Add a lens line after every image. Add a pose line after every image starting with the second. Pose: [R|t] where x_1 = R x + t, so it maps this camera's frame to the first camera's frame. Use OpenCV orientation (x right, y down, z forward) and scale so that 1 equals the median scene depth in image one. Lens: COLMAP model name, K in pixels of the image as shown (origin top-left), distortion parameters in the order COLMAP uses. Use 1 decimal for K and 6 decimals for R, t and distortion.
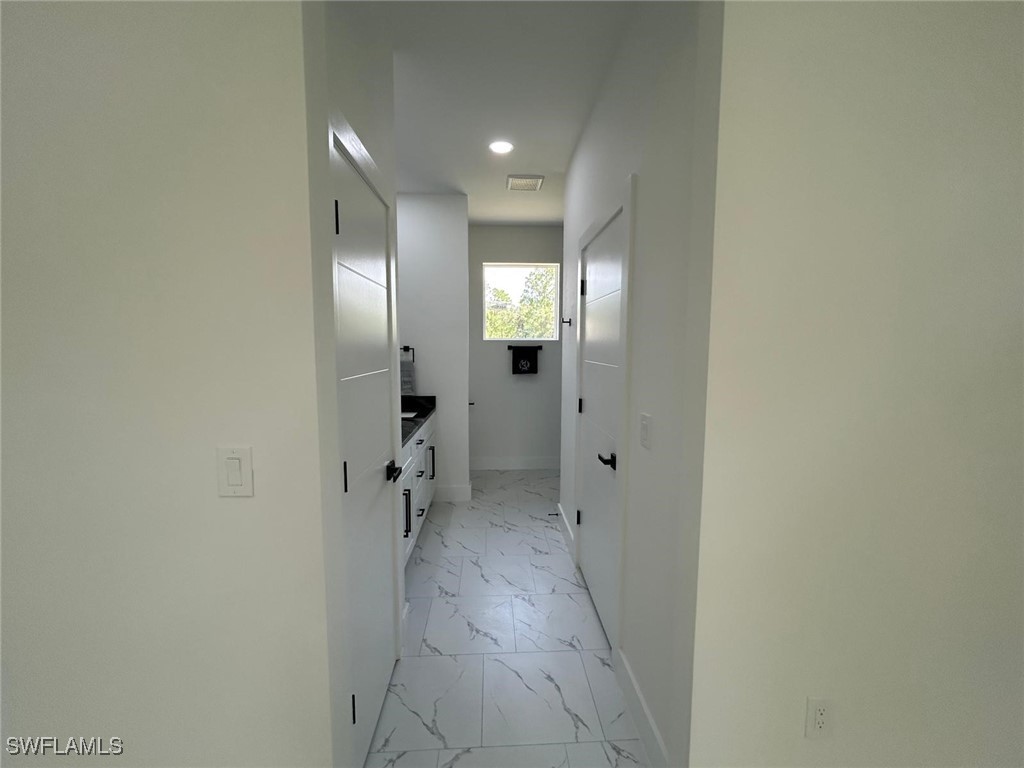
lens RADIAL K [[409.5, 0, 512.0], [0, 409.5, 384.0], [0, 0, 1]] dist [0.000207, 0.000343]
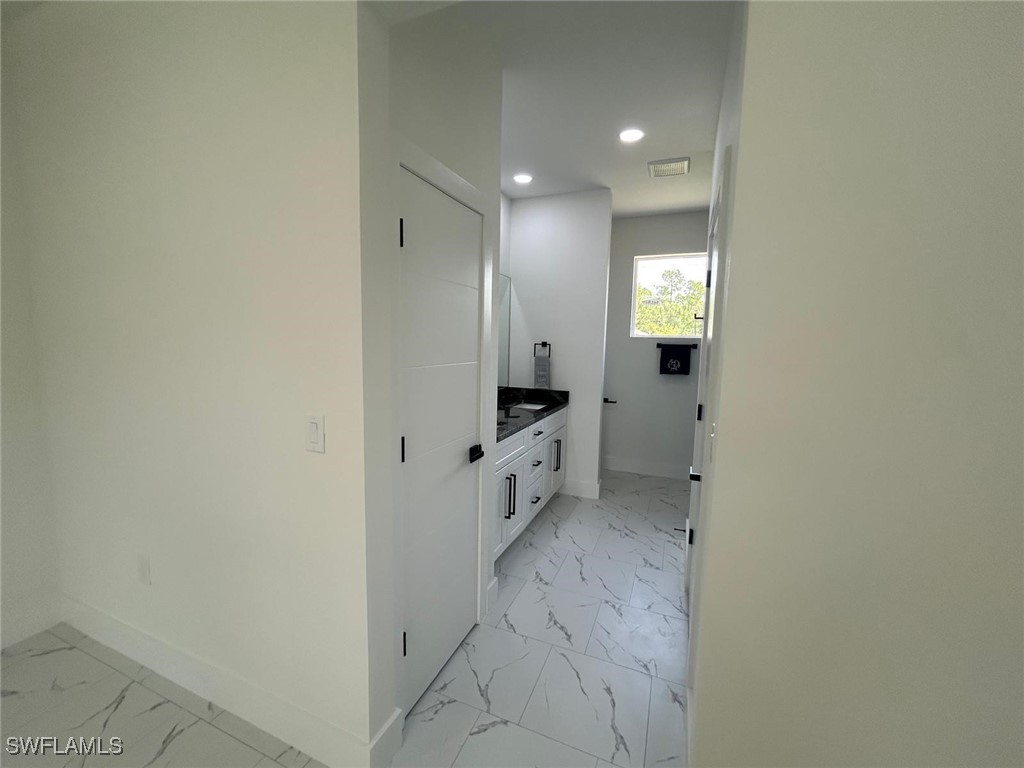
lens RADIAL K [[409.5, 0, 512.0], [0, 409.5, 384.0], [0, 0, 1]] dist [0.000207, 0.000343]
pose [[0.905061, 0.064135, -0.420418, 0.128040], [-0.060006, 0.997932, 0.023056, -0.004067], [0.421027, 0.004361, 0.907037, 0.015934]]
